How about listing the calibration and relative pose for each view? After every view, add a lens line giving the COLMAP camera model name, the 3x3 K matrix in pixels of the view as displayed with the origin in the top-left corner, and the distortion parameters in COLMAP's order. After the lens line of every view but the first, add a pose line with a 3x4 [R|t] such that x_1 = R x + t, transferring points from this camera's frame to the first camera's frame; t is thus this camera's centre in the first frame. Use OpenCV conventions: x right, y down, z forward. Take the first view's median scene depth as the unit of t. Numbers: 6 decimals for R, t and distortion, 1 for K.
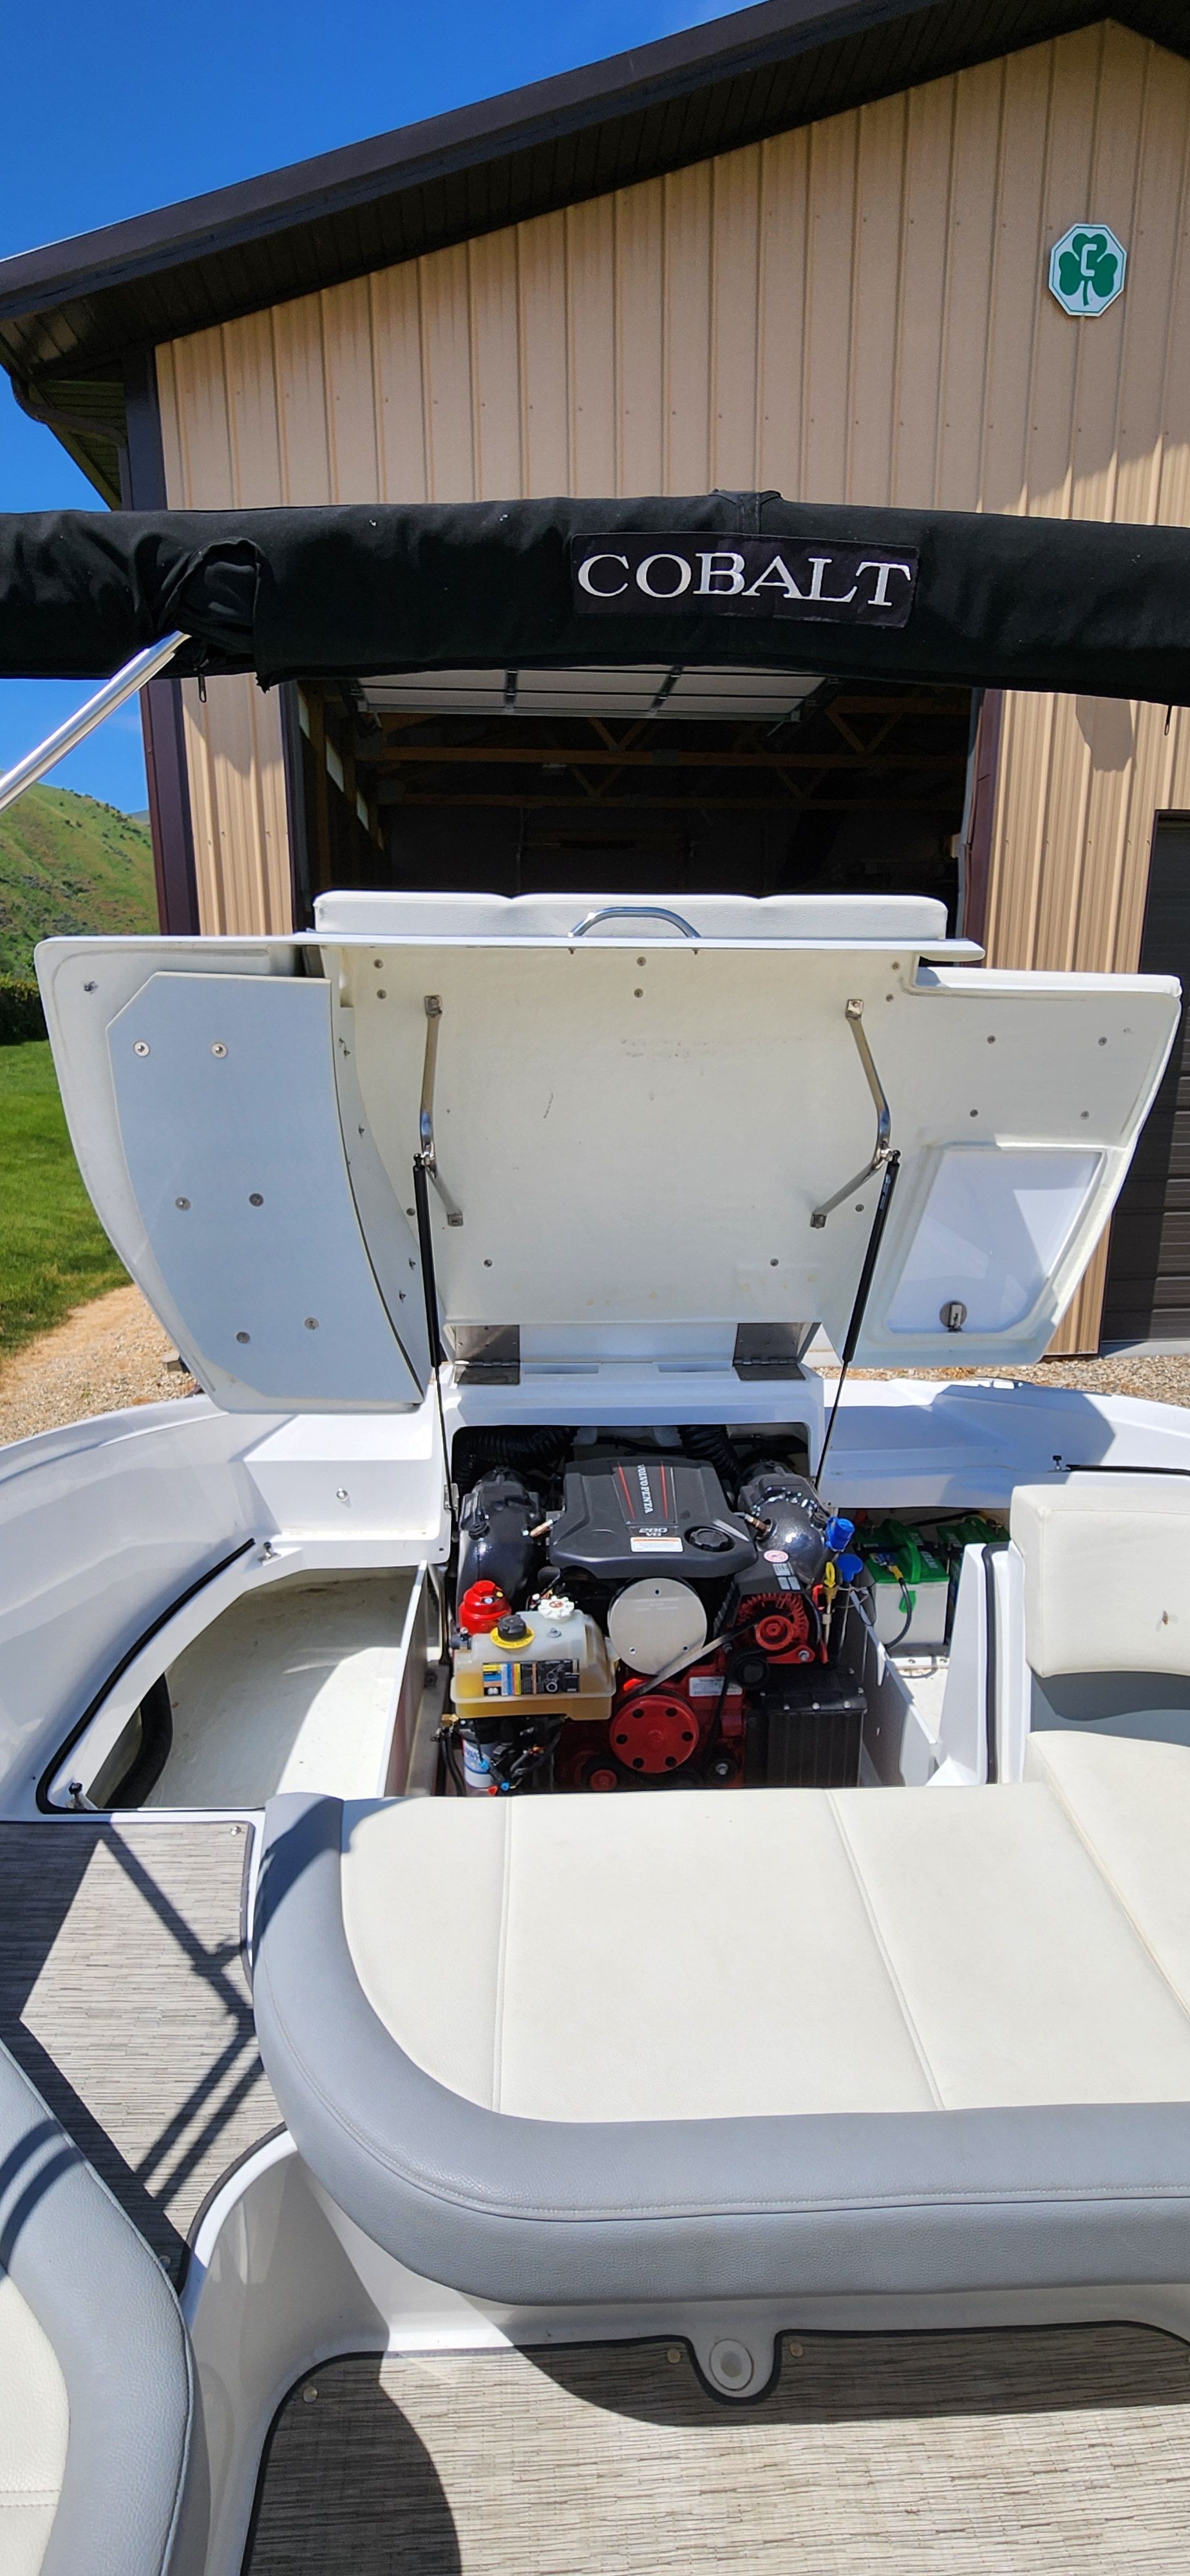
lens RADIAL K [[1152.9, 0, 591.2], [0, 1152.9, 1264.1], [0, 0, 1]] dist [0.000216, 0.000617]
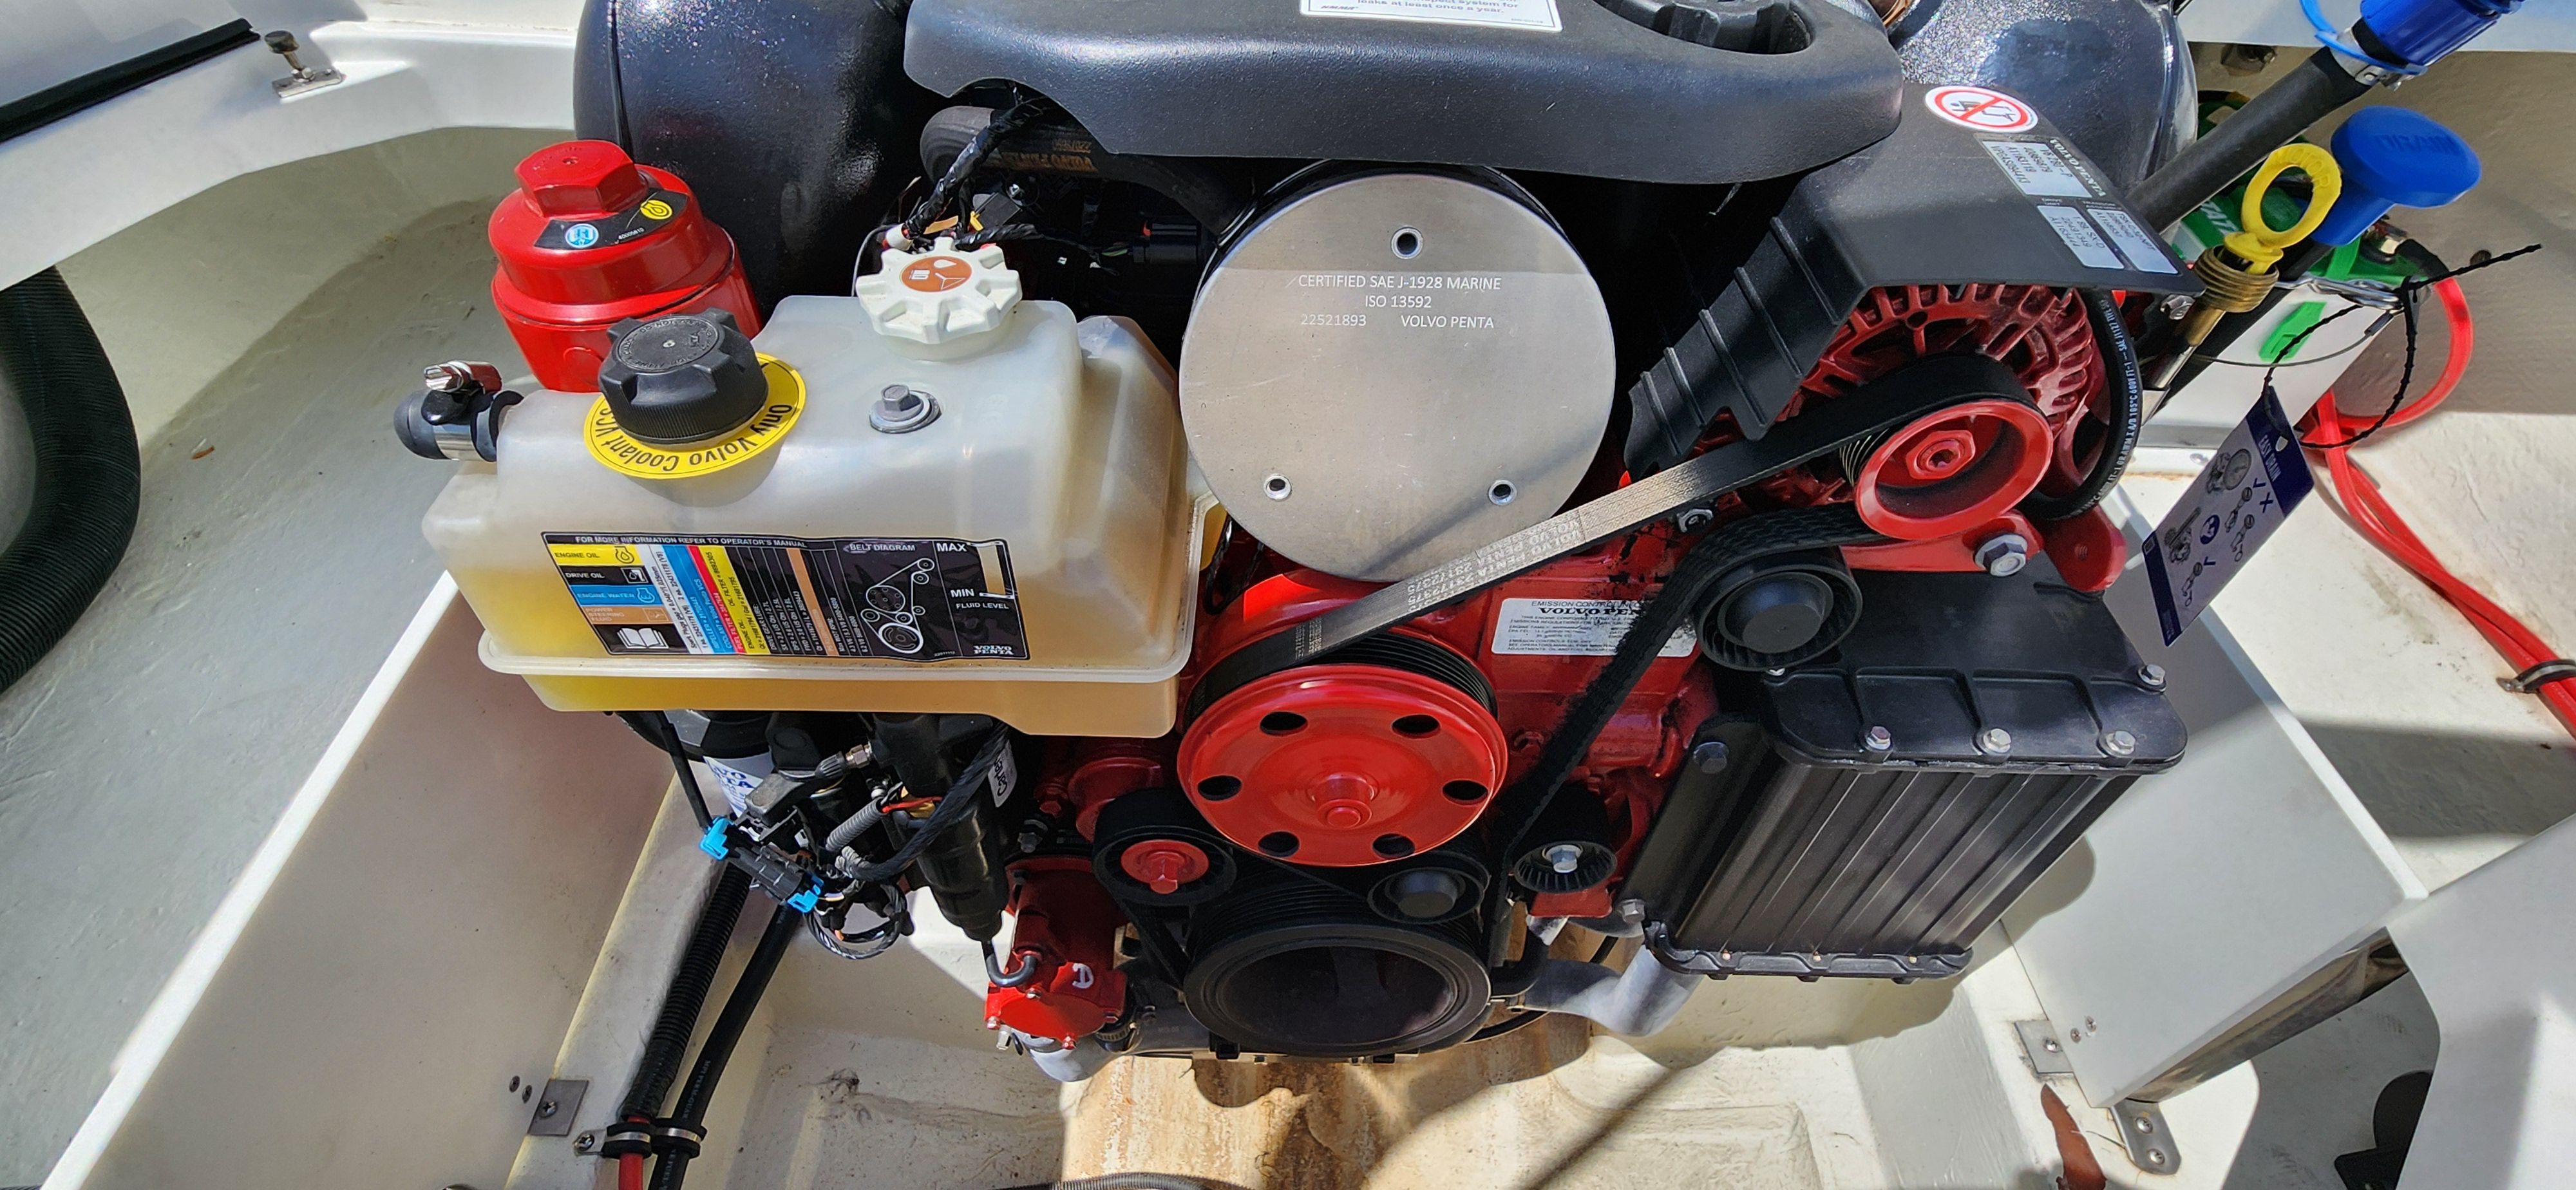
lens RADIAL K [[1152.9, 0, 1290.8], [0, 1152.9, 606.0], [0, 0, 1]] dist [0.000216, 0.000617]
pose [[0.997941, 0.063461, -0.009324, 0.041313], [-0.047933, 0.834428, 0.549029, 0.220747], [0.042622, -0.547451, 0.835752, 0.771178]]
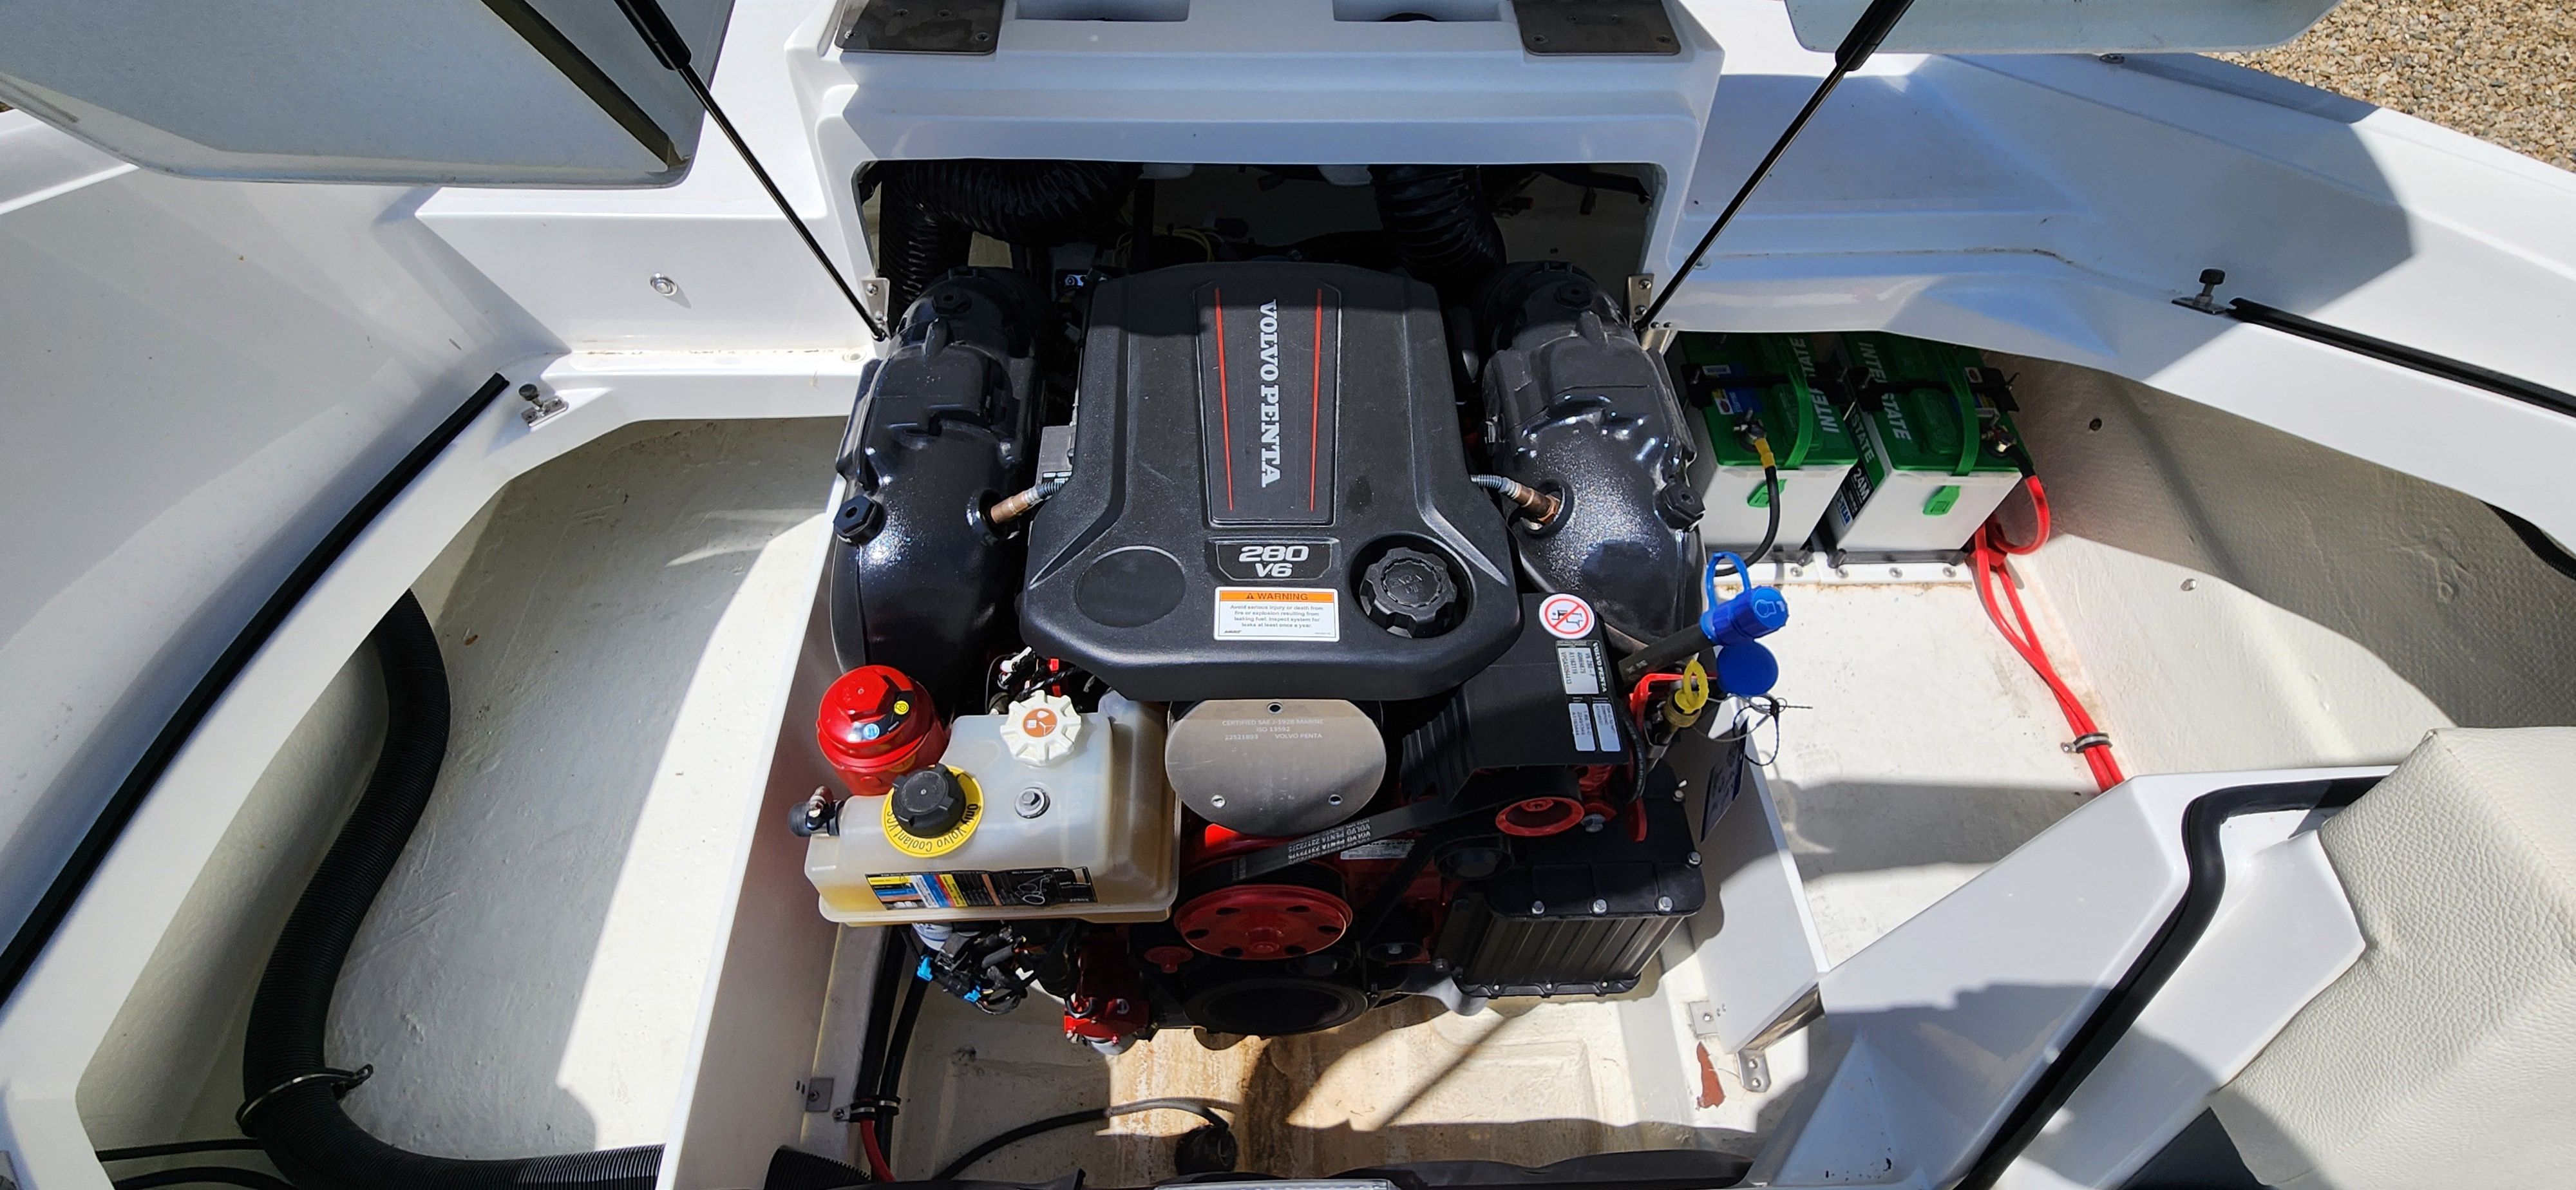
lens RADIAL K [[1152.9, 0, 1284.1], [0, 1152.9, 604.1], [0, 0, 1]] dist [0.000216, 0.000617]
pose [[0.999706, 0.024087, 0.002645, 0.057253], [-0.020156, 0.765999, 0.642526, -0.016241], [0.013450, -0.642390, 0.766260, 0.685796]]
